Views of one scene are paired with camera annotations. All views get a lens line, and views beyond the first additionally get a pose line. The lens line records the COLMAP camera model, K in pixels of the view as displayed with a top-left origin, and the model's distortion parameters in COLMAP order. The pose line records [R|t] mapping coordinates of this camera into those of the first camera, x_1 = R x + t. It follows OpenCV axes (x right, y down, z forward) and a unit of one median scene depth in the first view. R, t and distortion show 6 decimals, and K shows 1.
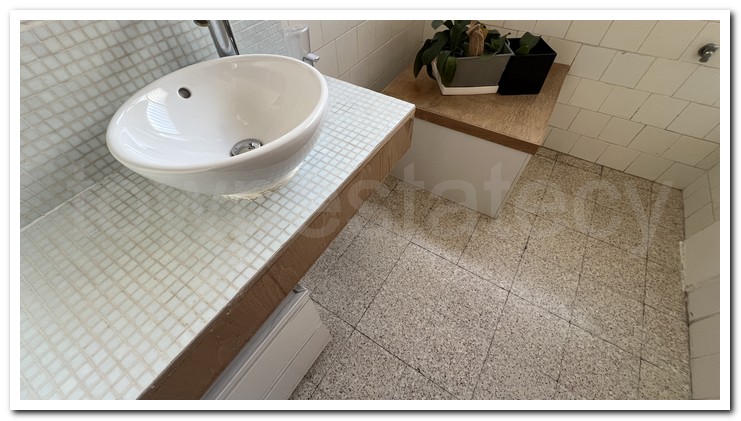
lens RADIAL K [[282.9, 0, 371.2], [0, 282.9, 211.1], [0, 0, 1]] dist [-0.003728, 0.001441]
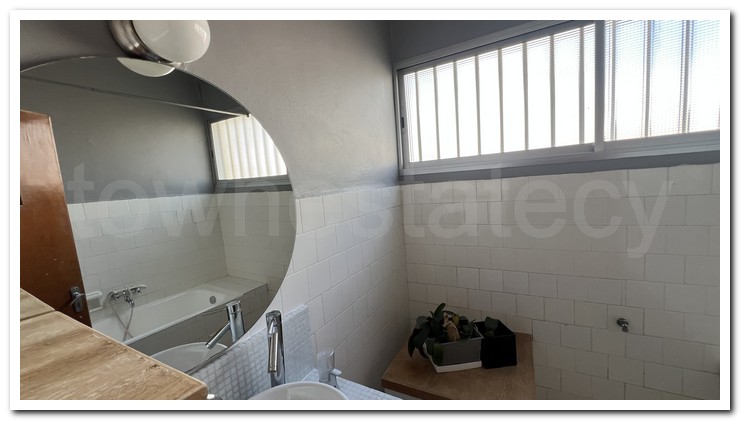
lens RADIAL K [[282.9, 0, 368.2], [0, 282.9, 209.6], [0, 0, 1]] dist [-0.003728, 0.001441]
pose [[0.996845, -0.062946, 0.048357, -0.045697], [0.078388, 0.684864, -0.724442, -0.054352], [0.012483, 0.725947, 0.687637, -0.304093]]
